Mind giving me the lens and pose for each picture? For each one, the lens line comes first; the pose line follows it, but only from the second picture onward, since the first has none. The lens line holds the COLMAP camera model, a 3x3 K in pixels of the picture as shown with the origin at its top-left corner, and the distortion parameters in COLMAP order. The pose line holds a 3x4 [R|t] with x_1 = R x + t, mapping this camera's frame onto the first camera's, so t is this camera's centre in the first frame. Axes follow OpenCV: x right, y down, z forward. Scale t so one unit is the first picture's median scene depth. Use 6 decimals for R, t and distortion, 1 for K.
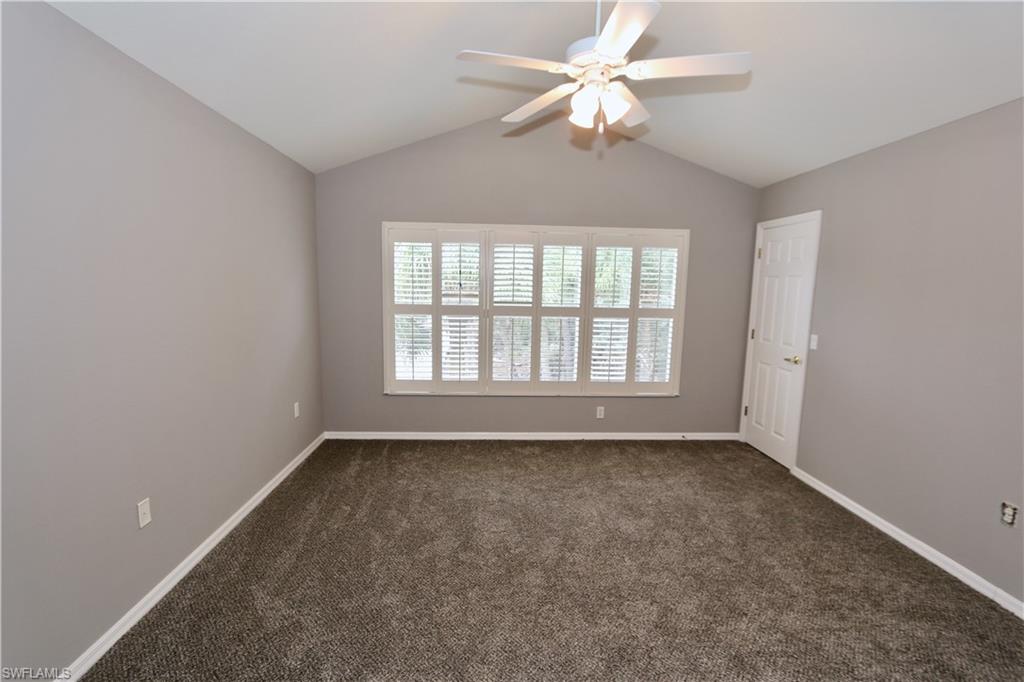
lens RADIAL K [[469.2, 0, 512.4], [0, 469.2, 347.2], [0, 0, 1]] dist [-0.014805, 0.000943]
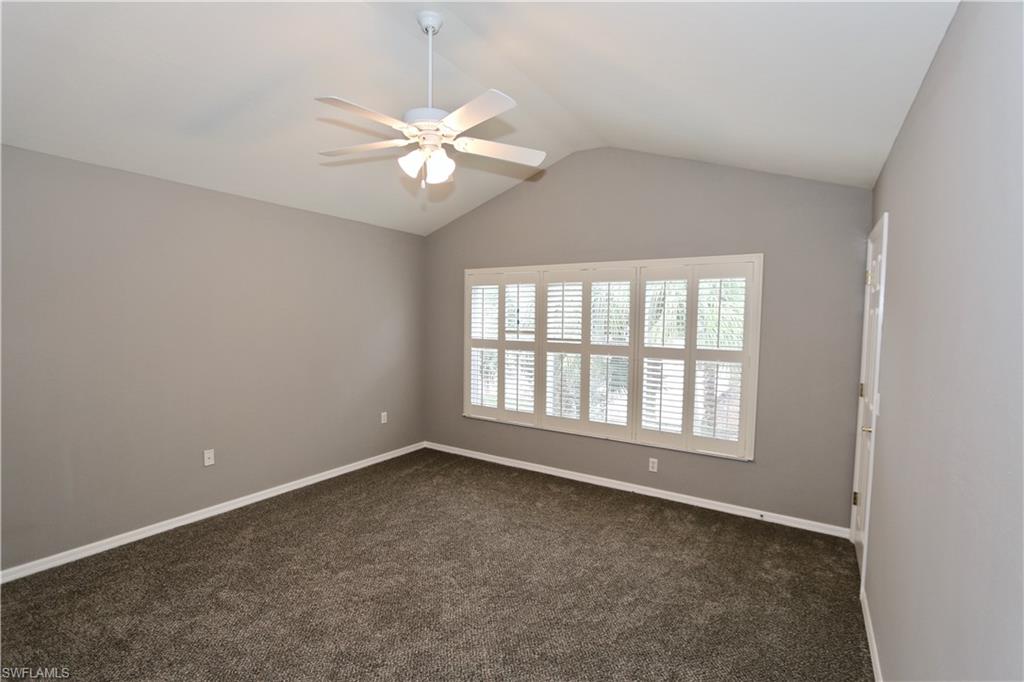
lens RADIAL K [[469.2, 0, 512.4], [0, 469.2, 347.2], [0, 0, 1]] dist [-0.014805, 0.000943]
pose [[0.811394, 0.028215, -0.583818, 0.509380], [-0.076843, 0.995314, -0.058694, -0.010615], [0.579426, 0.092486, 0.809760, 0.116731]]
